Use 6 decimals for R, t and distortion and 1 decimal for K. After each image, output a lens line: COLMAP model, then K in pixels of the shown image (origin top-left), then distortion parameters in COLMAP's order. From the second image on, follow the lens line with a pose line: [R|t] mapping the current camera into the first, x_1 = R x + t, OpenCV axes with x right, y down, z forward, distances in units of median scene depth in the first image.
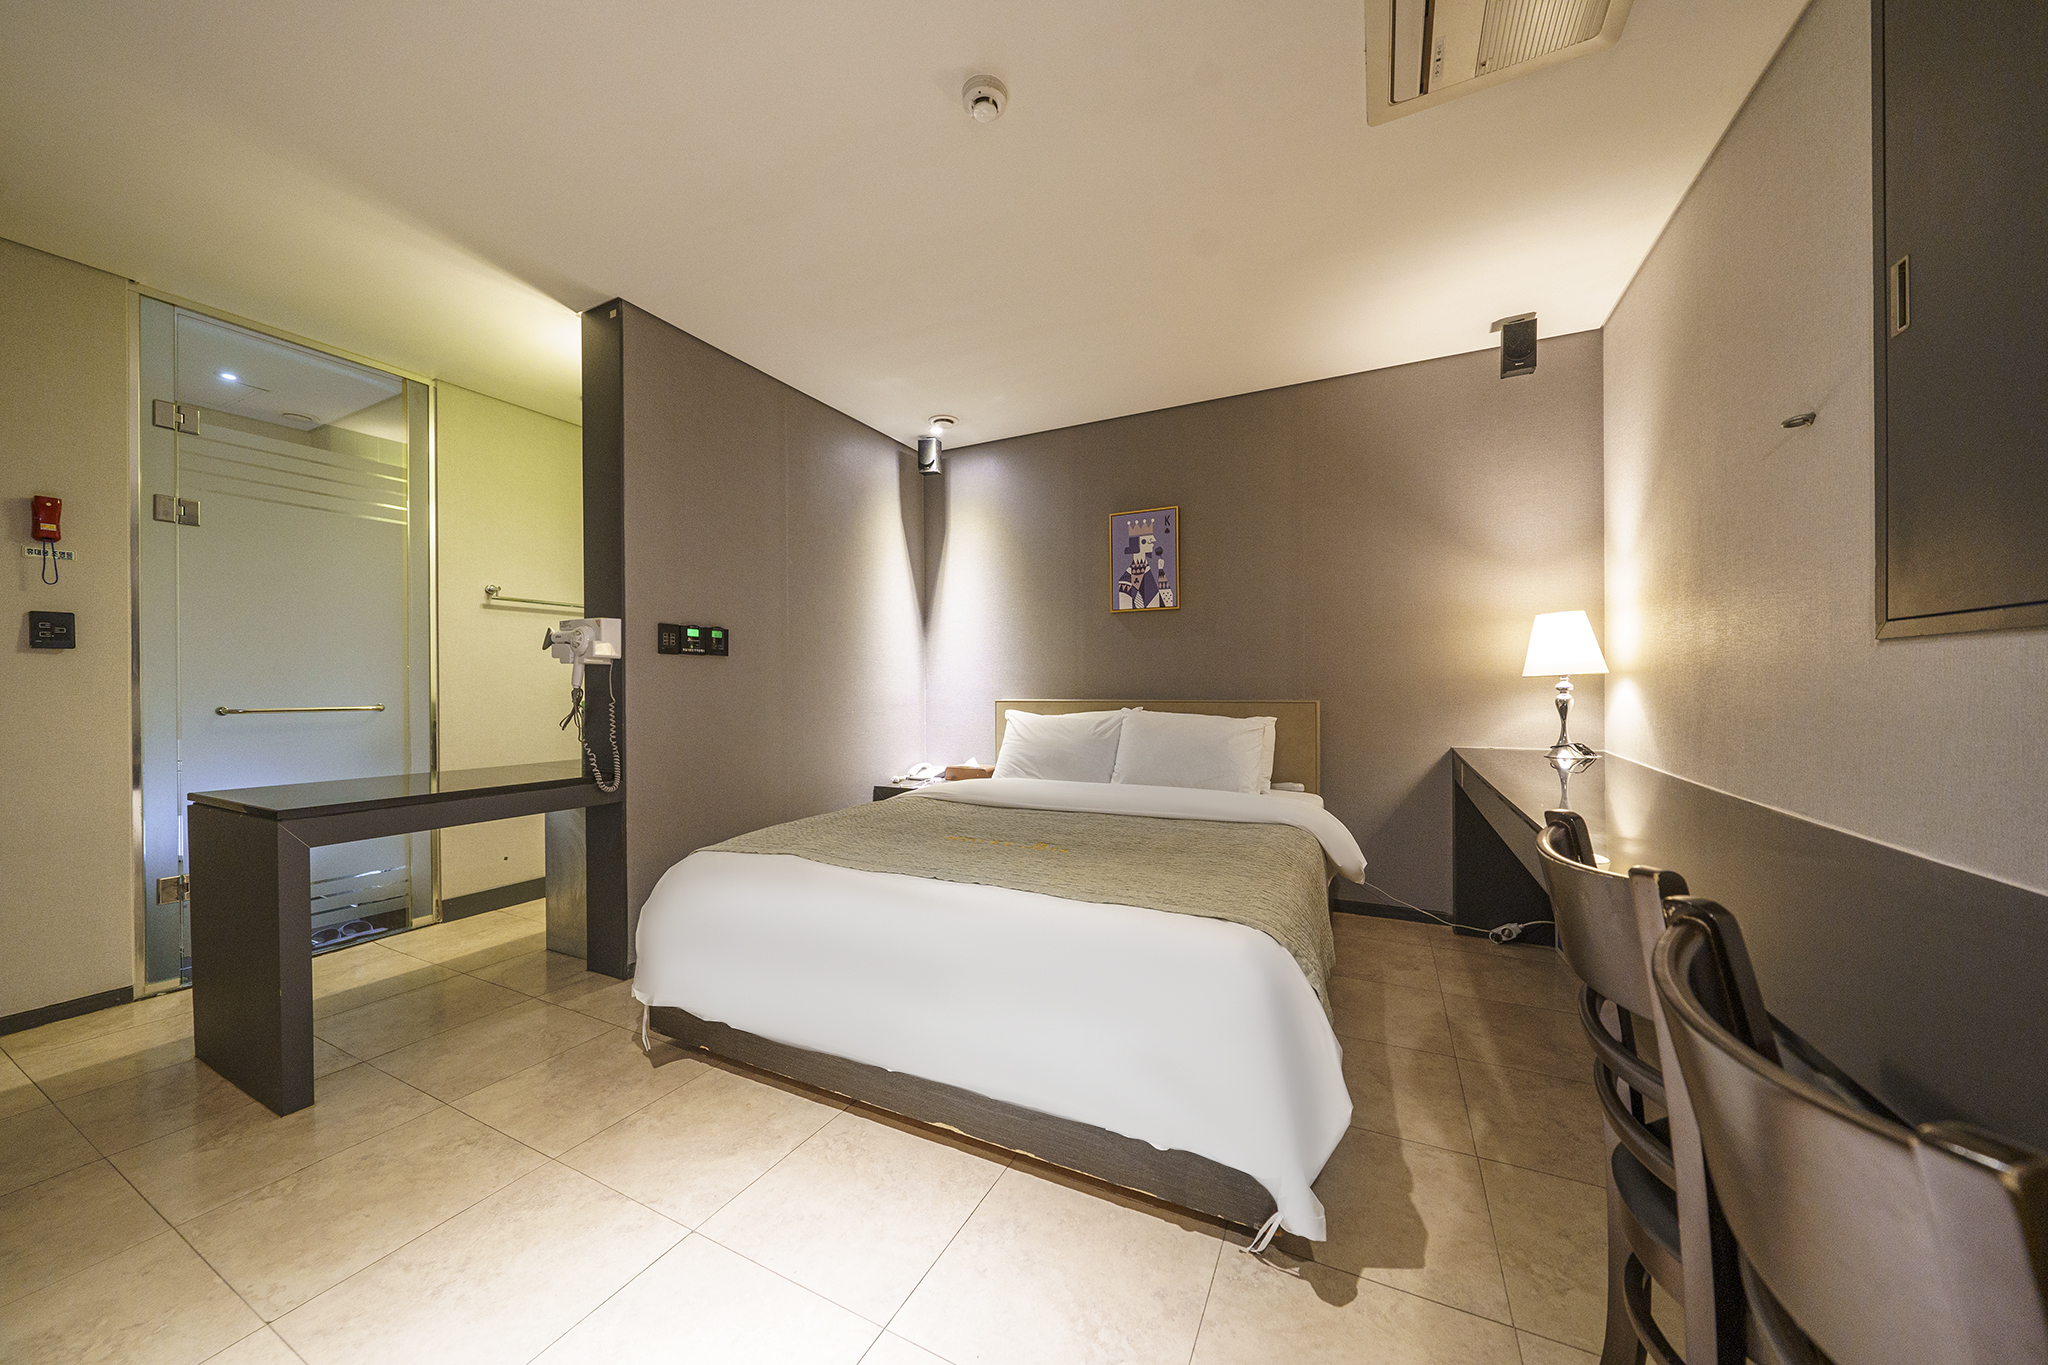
lens RADIAL K [[701.8, 0, 1020.6], [0, 701.8, 681.8], [0, 0, 1]] dist [0.002774, -0.000270]
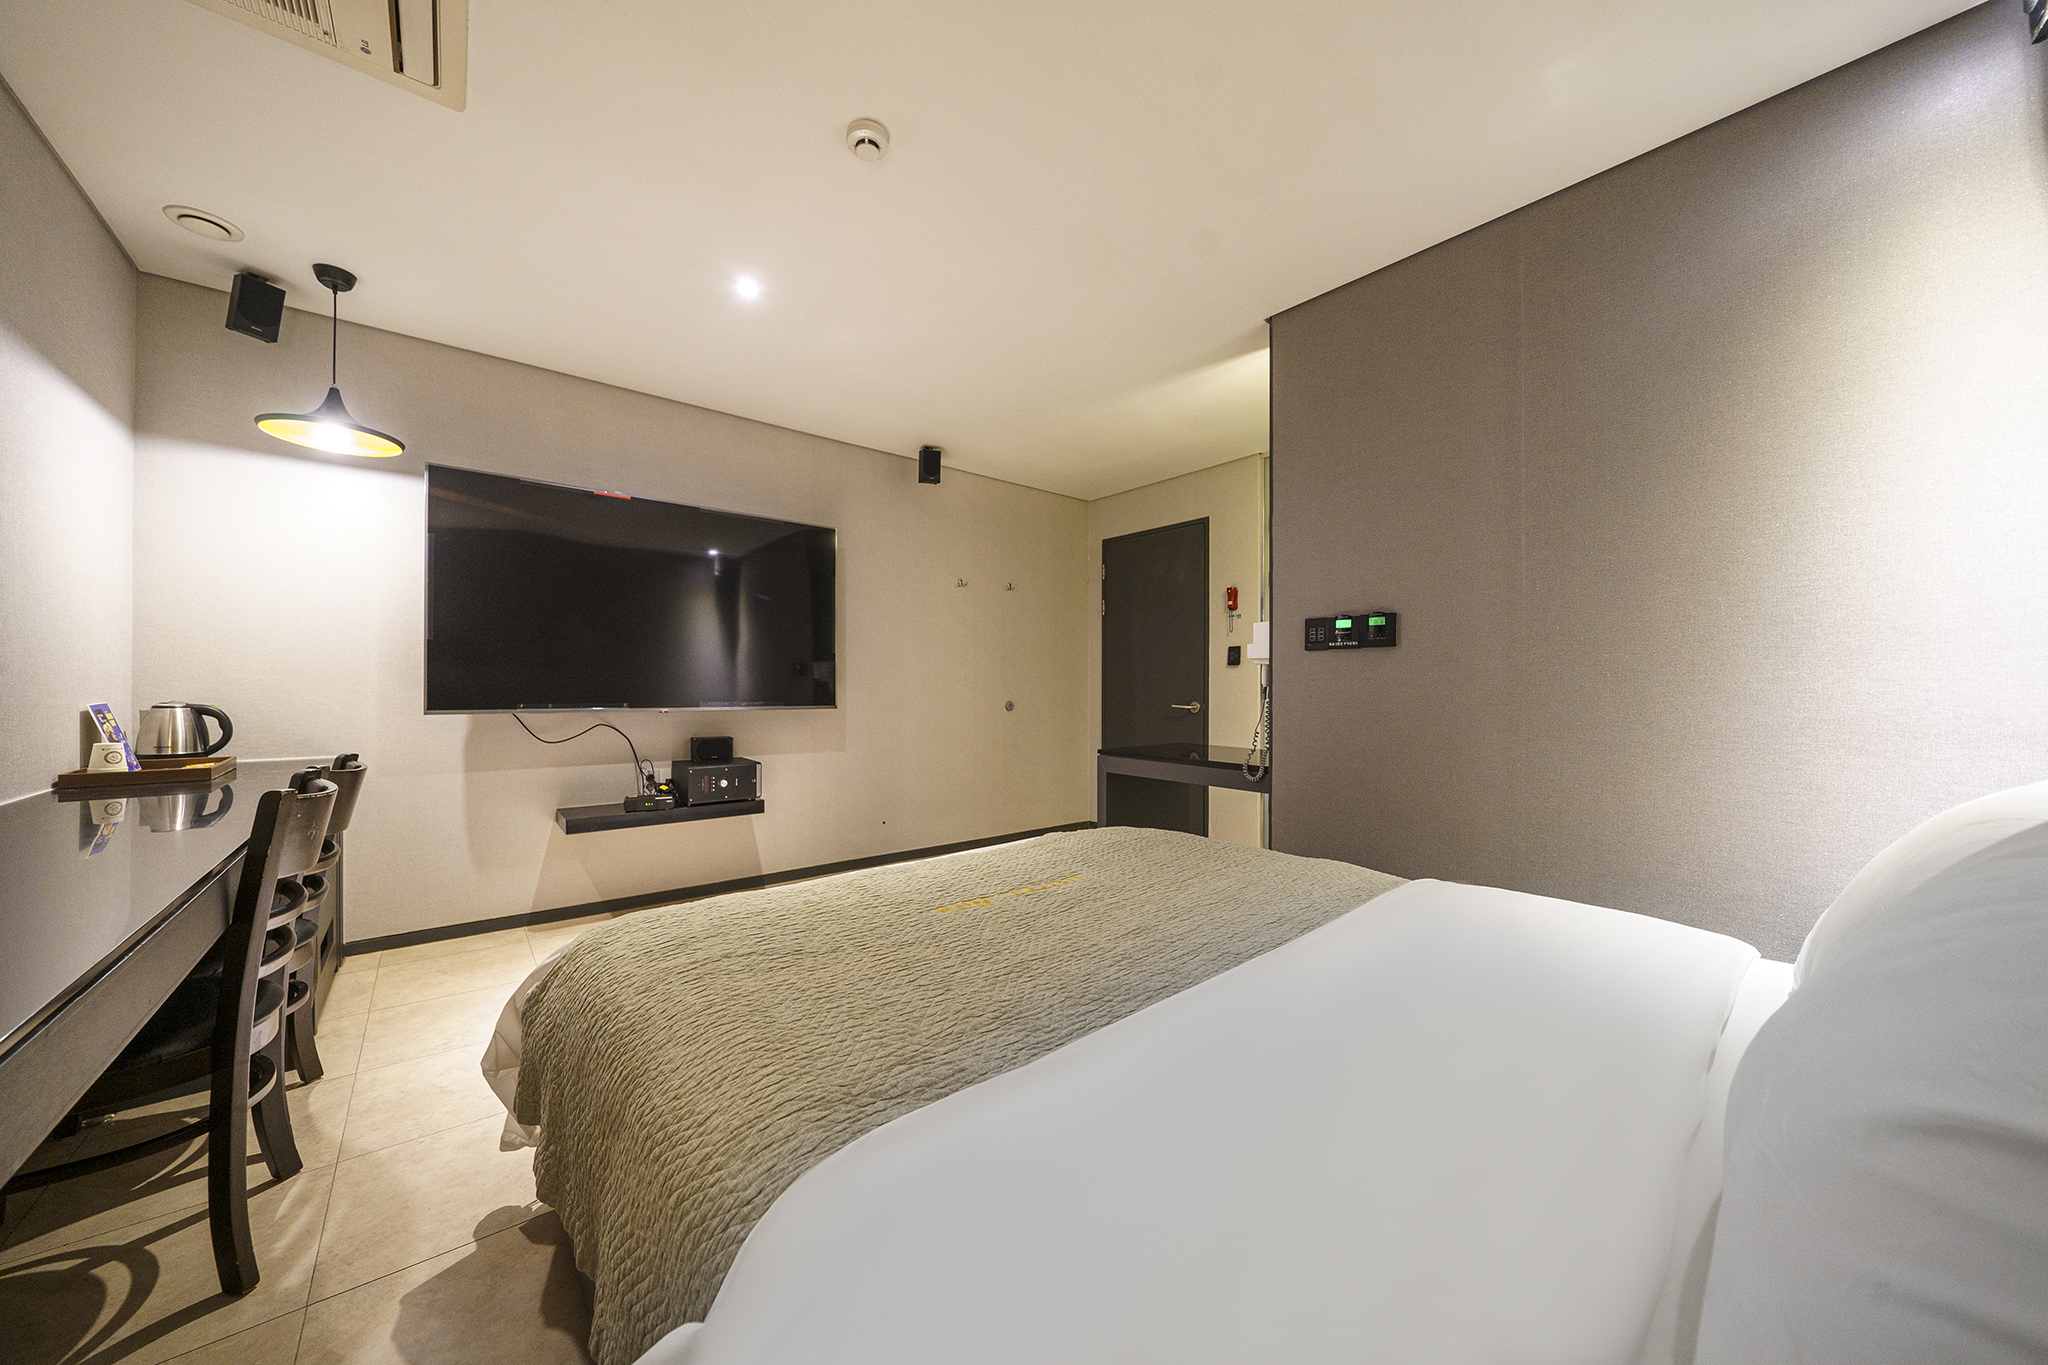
lens RADIAL K [[701.8, 0, 1022.7], [0, 701.8, 688.7], [0, 0, 1]] dist [0.002774, -0.000270]
pose [[-0.403777, 0.006902, -0.914831, 0.505826], [0.005516, 0.999972, 0.005110, 0.005075], [0.914841, -0.002983, -0.403804, 0.992221]]
